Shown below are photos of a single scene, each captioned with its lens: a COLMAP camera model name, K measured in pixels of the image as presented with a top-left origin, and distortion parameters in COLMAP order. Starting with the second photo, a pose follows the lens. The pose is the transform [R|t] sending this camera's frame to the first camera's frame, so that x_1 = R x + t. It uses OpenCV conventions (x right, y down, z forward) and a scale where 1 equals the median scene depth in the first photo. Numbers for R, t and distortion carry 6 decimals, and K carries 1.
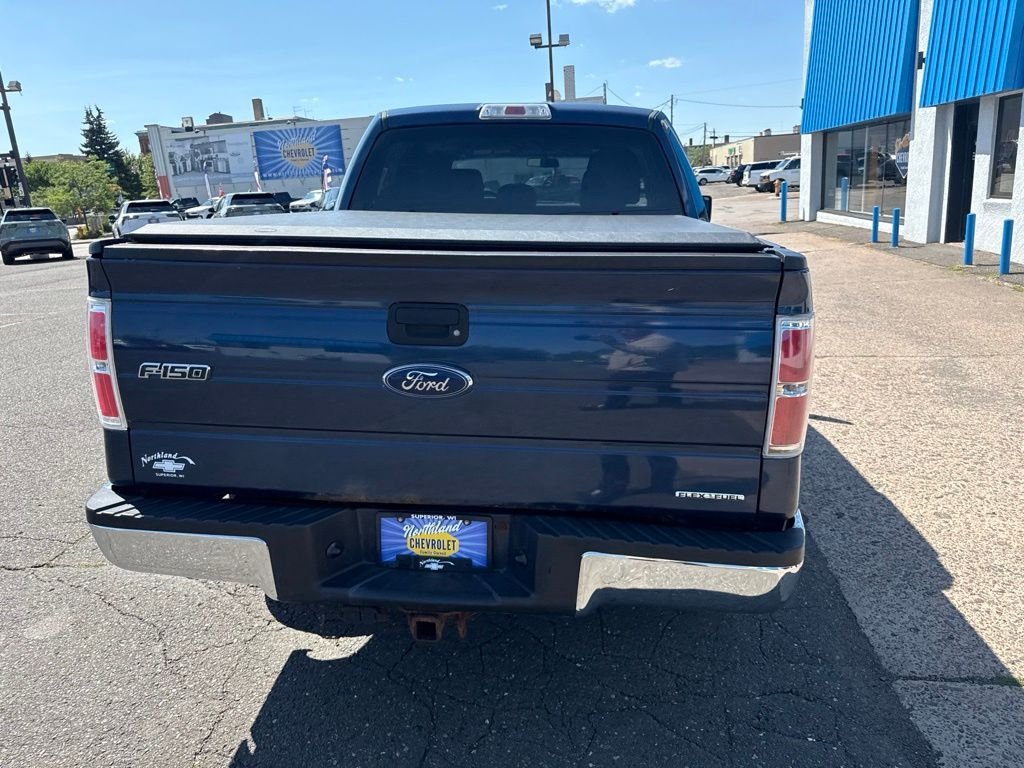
lens RADIAL K [[728.9, 0, 515.1], [0, 728.9, 378.7], [0, 0, 1]] dist [-0.000801, -0.003109]
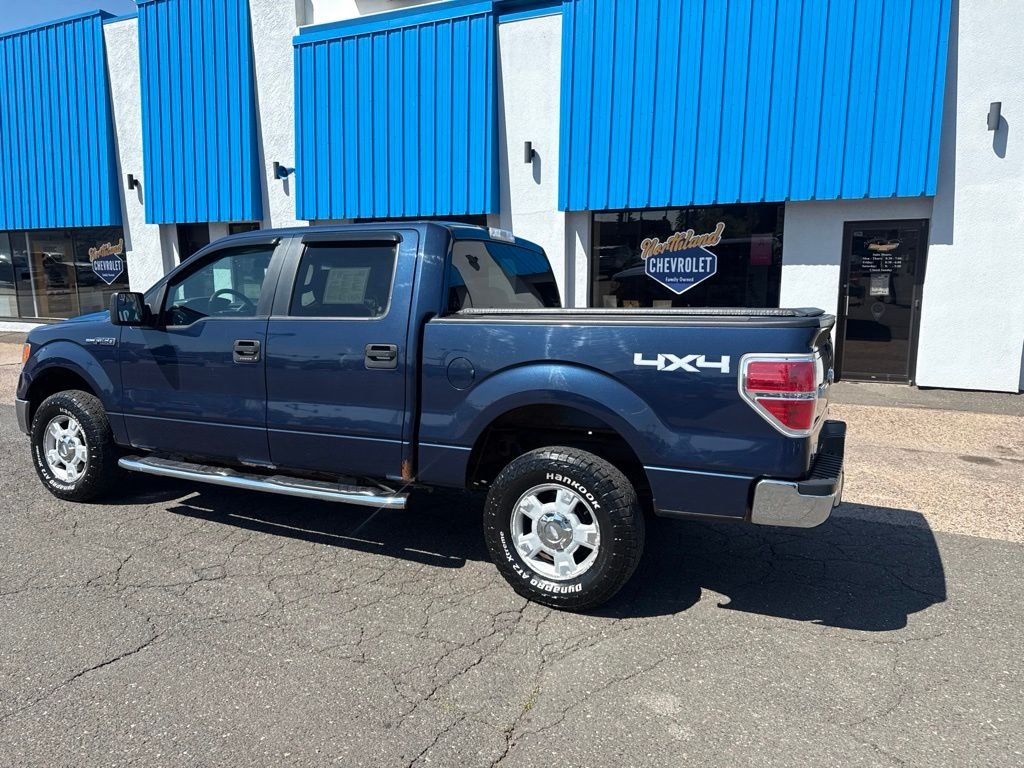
lens RADIAL K [[718.6, 0, 518.1], [0, 718.6, 371.3], [0, 0, 1]] dist [0.083319, -0.105155]
pose [[0.326653, -0.092554, 0.940602, -1.083061], [0.235609, 0.971750, 0.013797, -0.115312], [-0.915307, 0.217108, 0.339232, 0.491659]]
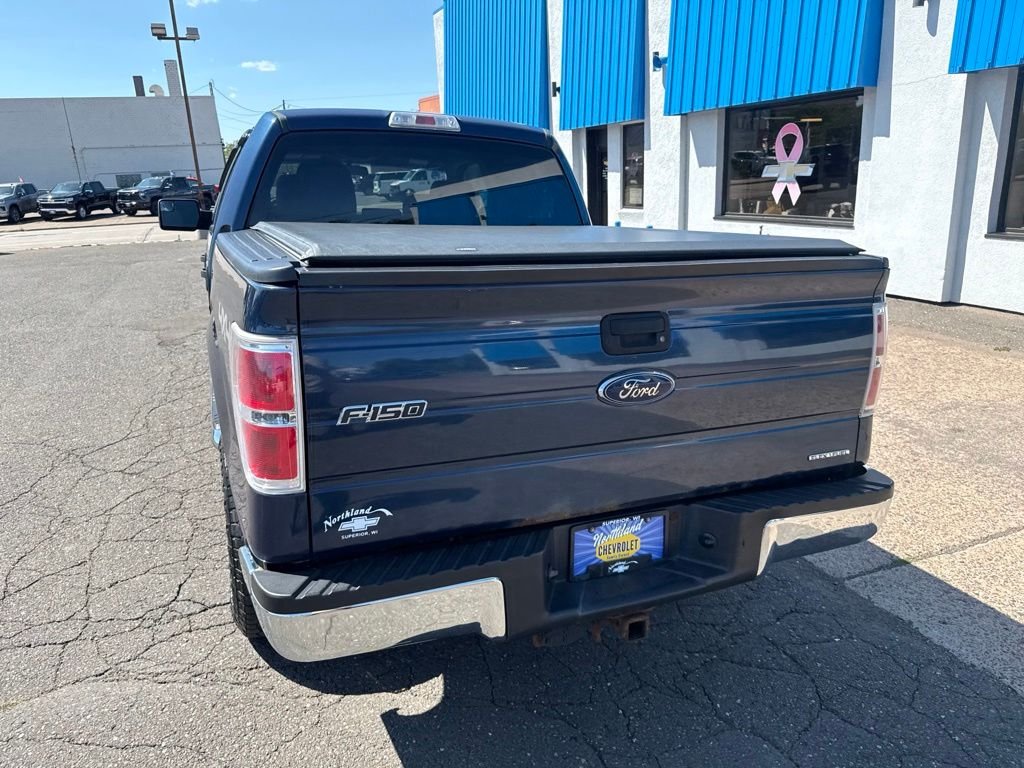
lens RADIAL K [[718.6, 0, 518.1], [0, 718.6, 371.3], [0, 0, 1]] dist [0.083319, -0.105155]
pose [[0.871702, -0.105124, 0.478628, -0.341988], [0.113880, 0.993436, 0.010790, -0.023047], [-0.476620, 0.045100, 0.877952, 0.073234]]
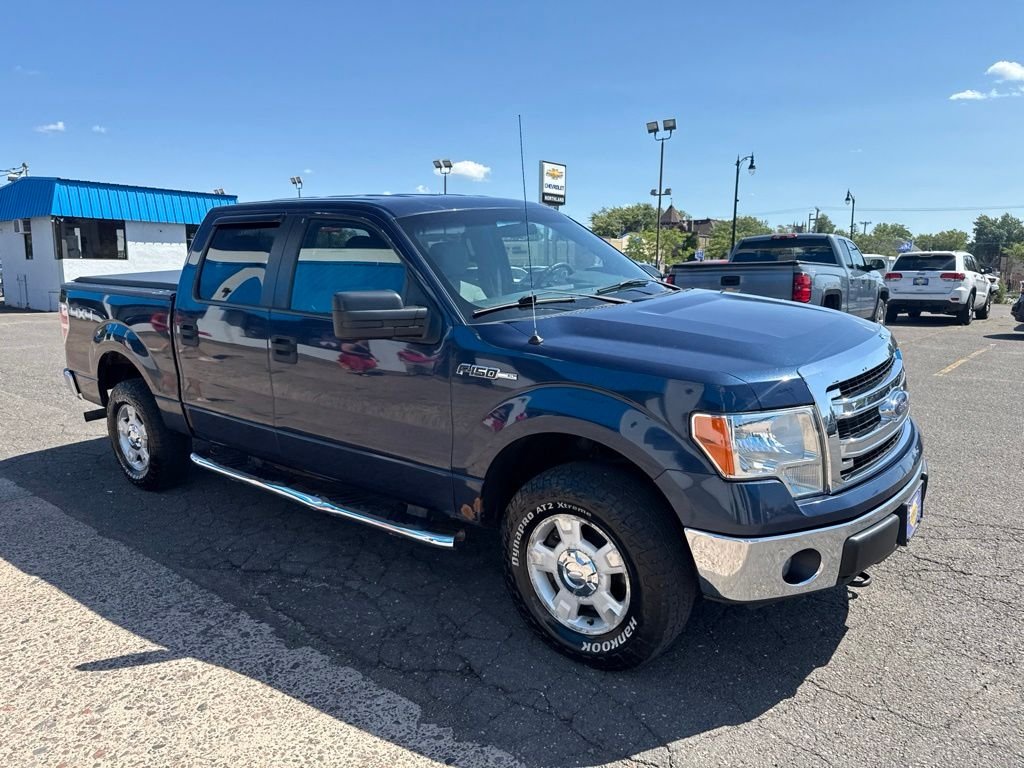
lens RADIAL K [[708.8, 0, 514.2], [0, 708.8, 391.2], [0, 0, 1]] dist [0.073507, -0.092919]
pose [[-0.530230, 0.199208, -0.824119, 0.873872], [-0.192596, 0.918297, 0.345887, -0.522455], [0.825689, 0.342121, -0.448542, 1.818030]]
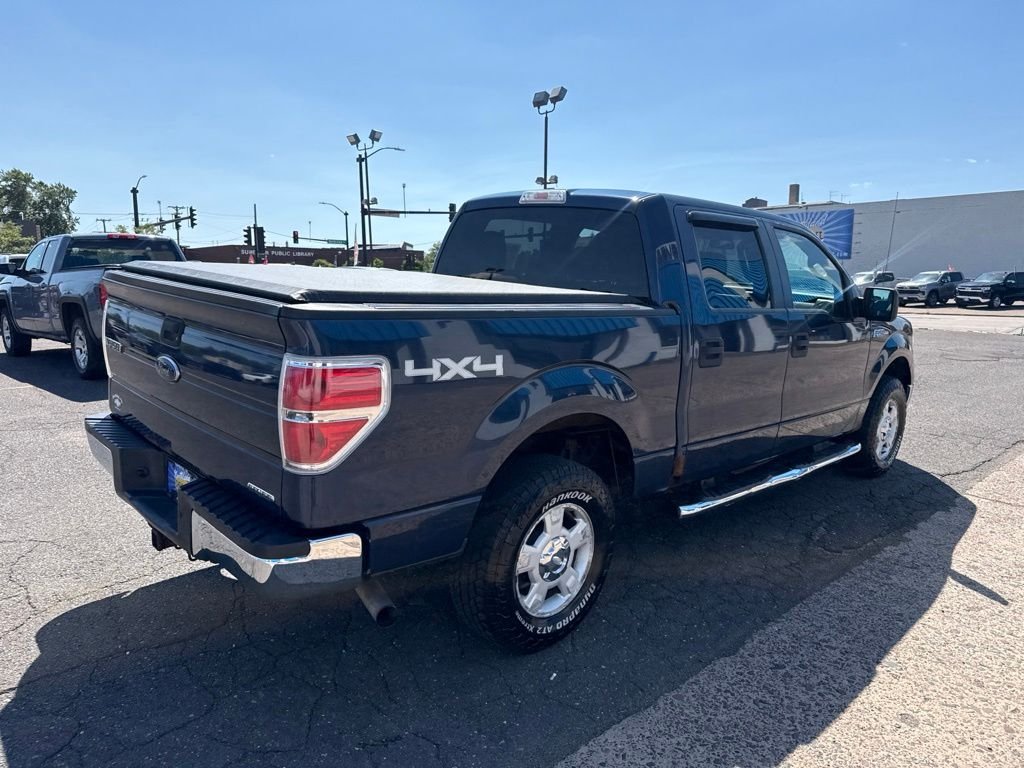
lens RADIAL K [[720.3, 0, 512.0], [0, 720.3, 384.0], [0, 0, 1]] dist [0.047949, -0.058414]
pose [[0.770369, 0.154575, -0.618577, 0.605046], [-0.214725, 0.976394, -0.023427, -0.037474], [0.600354, 0.150872, 0.785375, 0.110579]]
